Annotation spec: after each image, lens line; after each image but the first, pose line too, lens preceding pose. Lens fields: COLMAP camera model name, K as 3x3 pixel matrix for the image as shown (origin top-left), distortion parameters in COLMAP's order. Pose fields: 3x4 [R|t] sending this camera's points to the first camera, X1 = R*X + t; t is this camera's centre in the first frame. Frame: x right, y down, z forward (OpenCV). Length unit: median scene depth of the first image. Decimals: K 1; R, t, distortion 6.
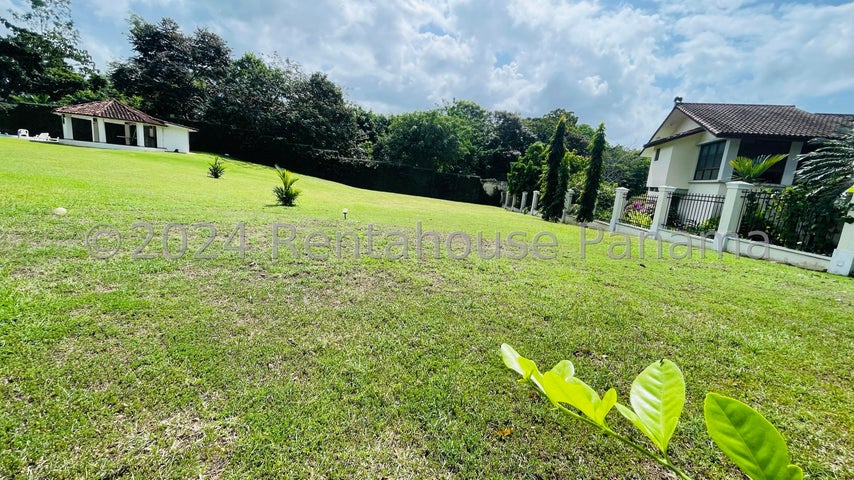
lens RADIAL K [[347.8, 0, 427.0], [0, 347.8, 240.0], [0, 0, 1]] dist [-0.001597, 0.000218]
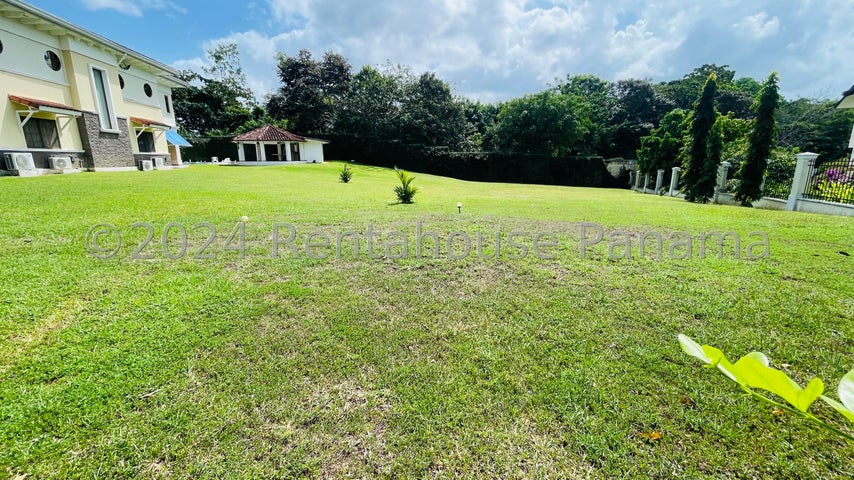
lens RADIAL K [[349.3, 0, 424.9], [0, 349.3, 237.5], [0, 0, 1]] dist [-0.001835, 0.000728]
pose [[0.948287, -0.030550, -0.315940, -0.004901], [0.035913, 0.999293, 0.011164, -0.001302], [0.315375, -0.021933, 0.948714, -0.007947]]
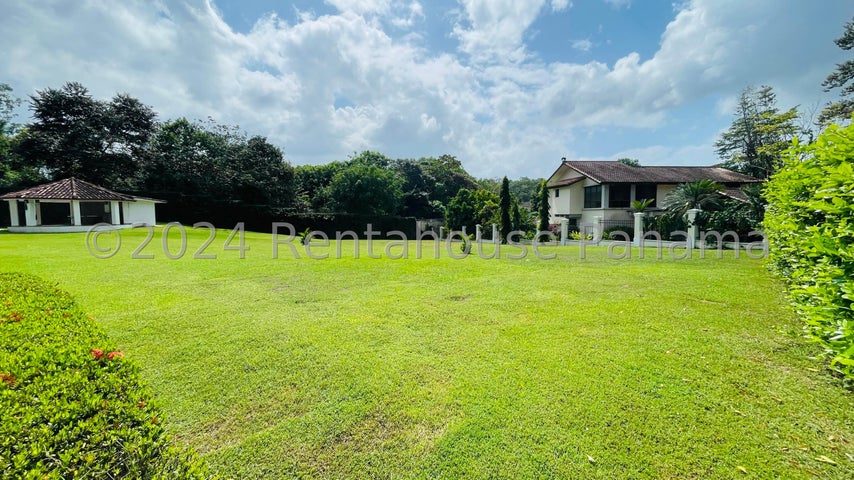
lens RADIAL K [[369.4, 0, 417.8], [0, 369.4, 242.4], [0, 0, 1]] dist [-0.015396, 0.000106]
pose [[0.918446, -0.127408, 0.374466, -0.545901], [0.163120, 0.984454, -0.065132, -0.028168], [-0.360346, 0.120903, 0.924951, -0.256442]]
